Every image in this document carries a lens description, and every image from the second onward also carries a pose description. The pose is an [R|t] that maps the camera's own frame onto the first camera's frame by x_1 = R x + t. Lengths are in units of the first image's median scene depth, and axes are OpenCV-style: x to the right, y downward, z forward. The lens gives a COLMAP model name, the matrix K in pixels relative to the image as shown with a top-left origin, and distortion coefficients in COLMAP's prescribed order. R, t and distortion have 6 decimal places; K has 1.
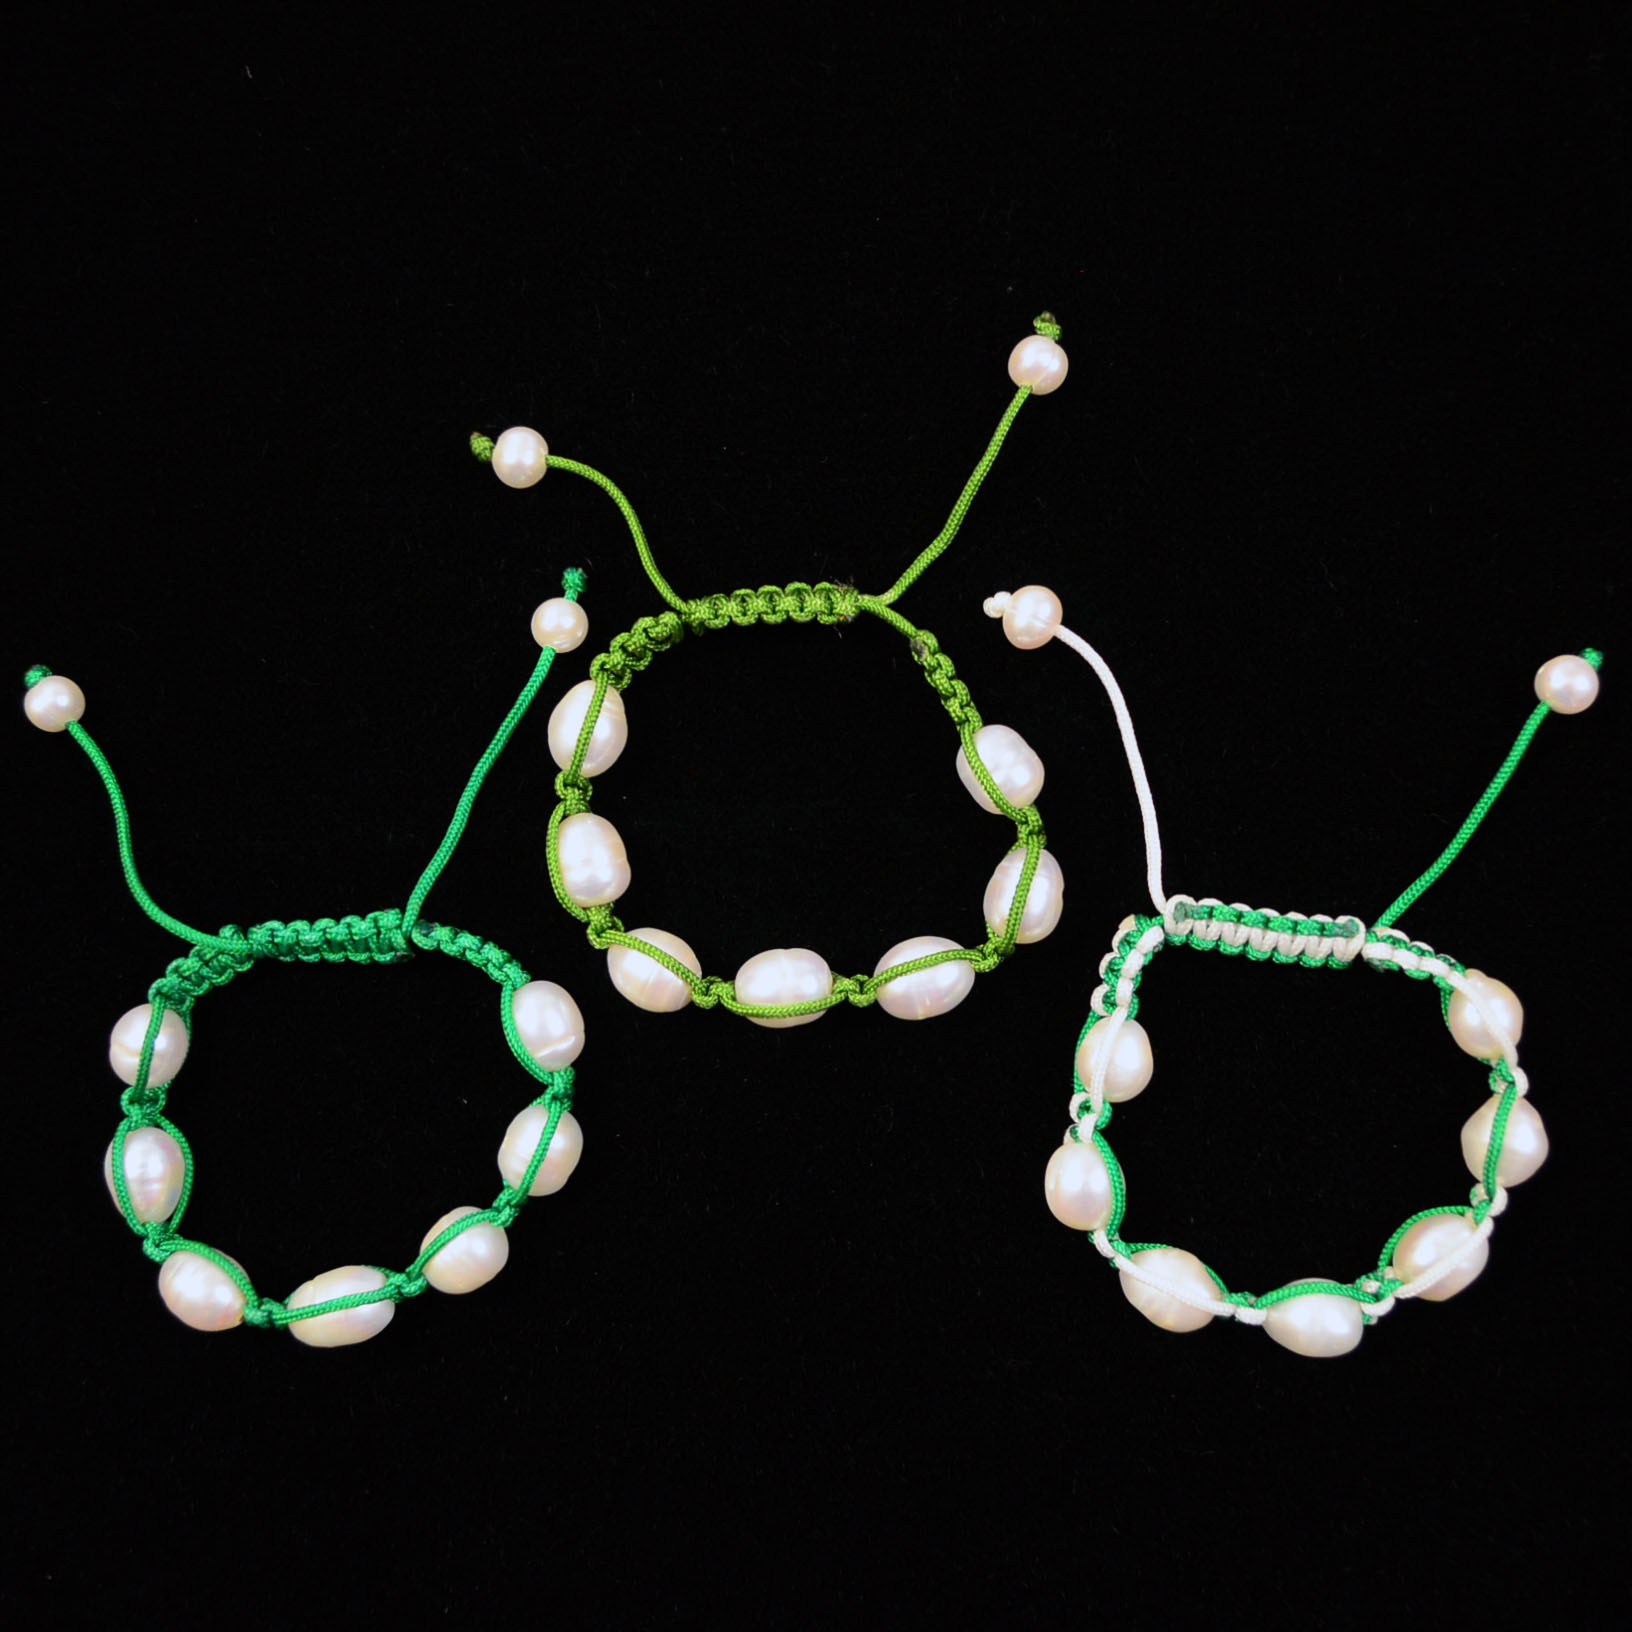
lens RADIAL K [[2070.5, 0, 816.0], [0, 2070.5, 816.0], [0, 0, 1]] dist [0.015158, 0.011072]
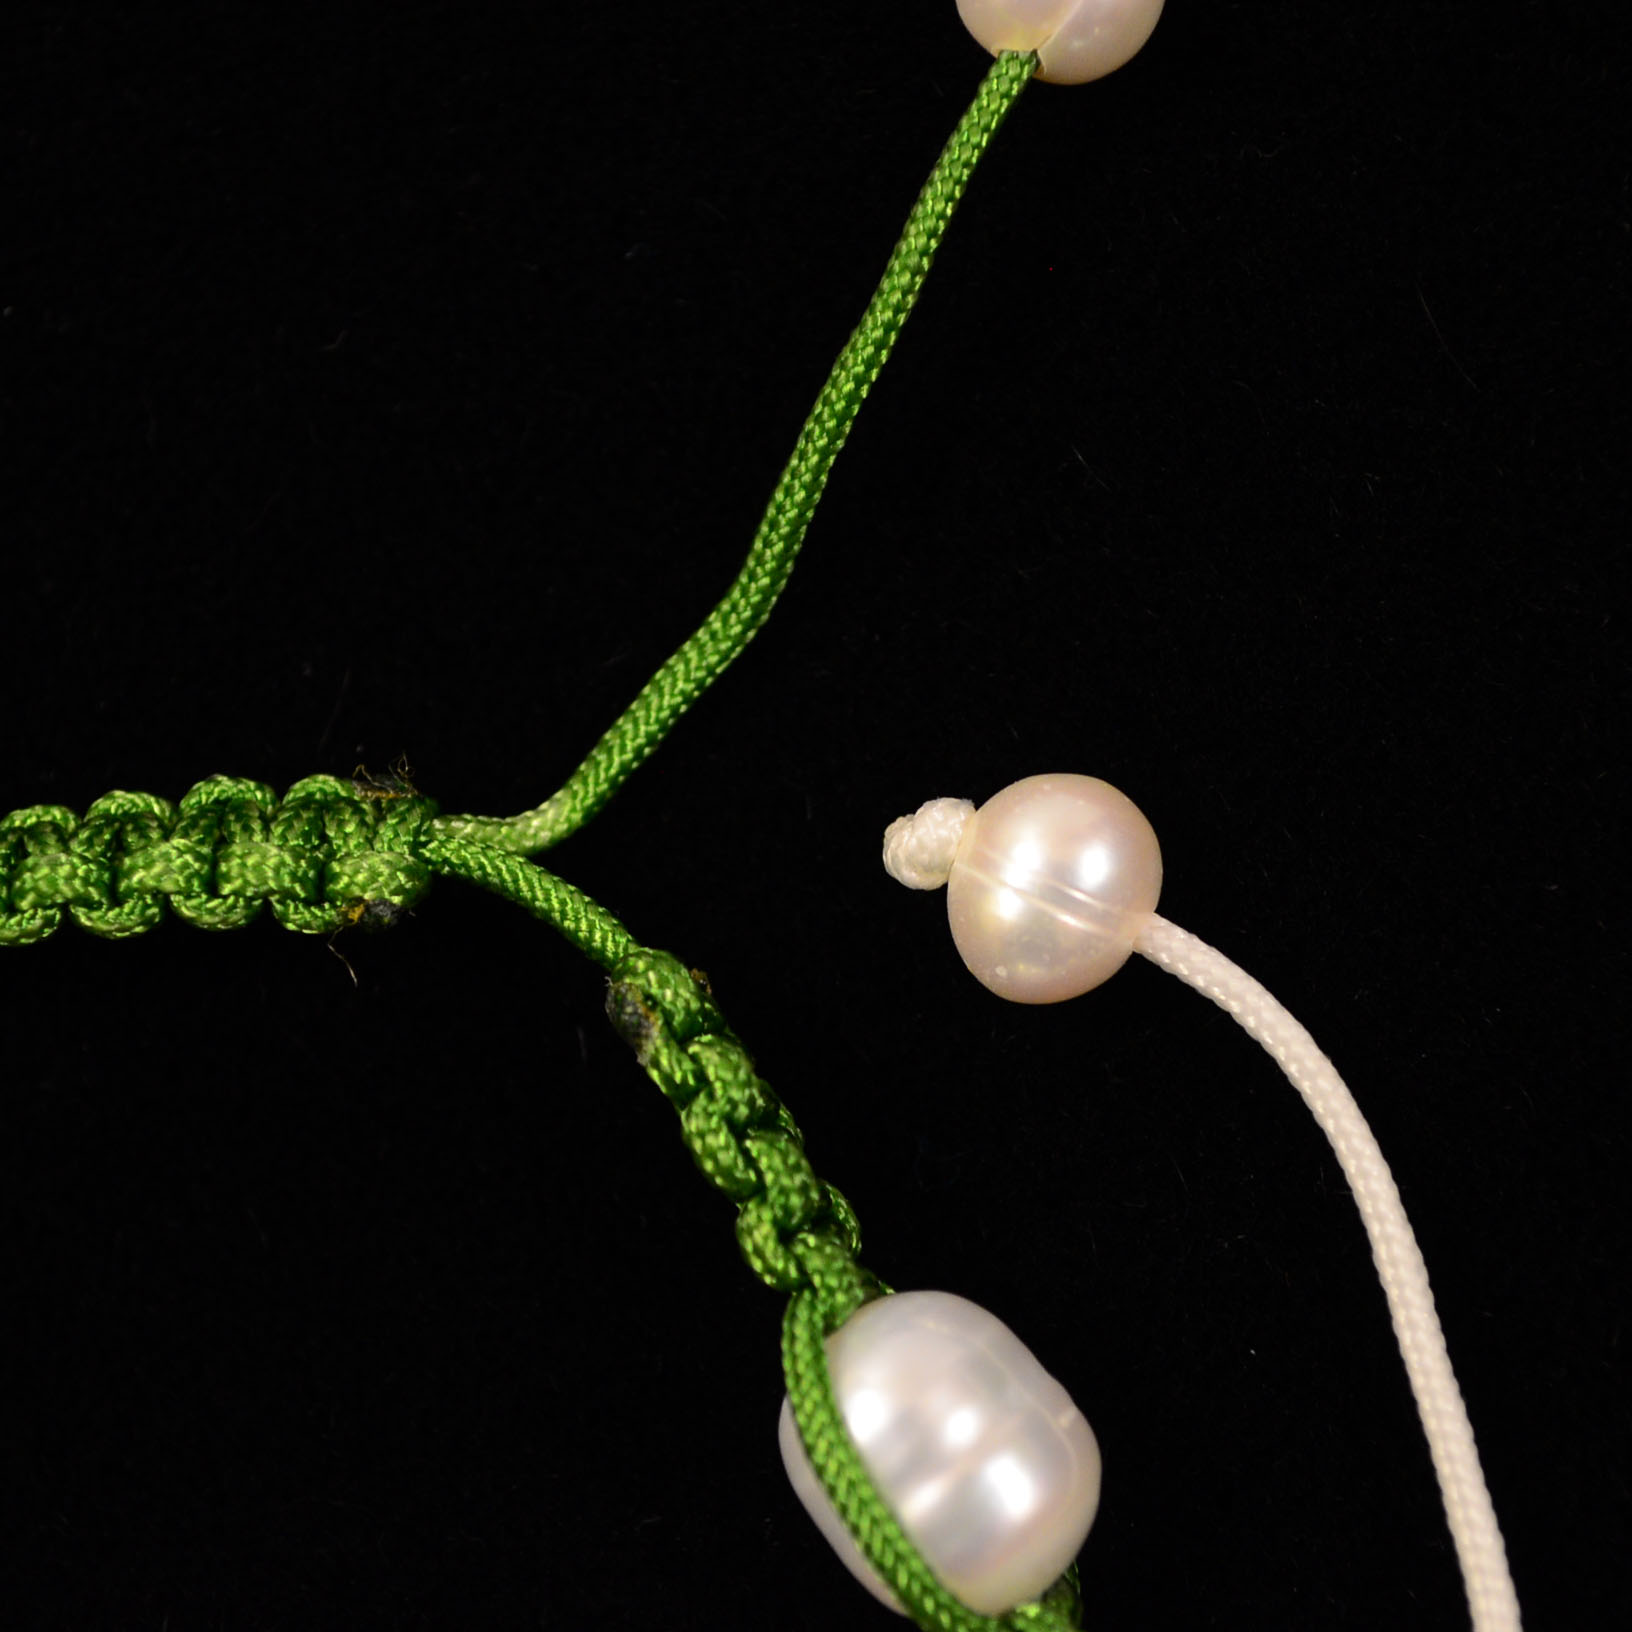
lens RADIAL K [[3464.0, 0, 816.0], [0, 3464.0, 816.0], [0, 0, 1]] dist [-0.007141, 0.002873]
pose [[0.995024, -0.021785, -0.097223, 0.119049], [0.021178, 0.999749, -0.007271, -0.103725], [0.097357, 0.005176, 0.995236, 0.542673]]
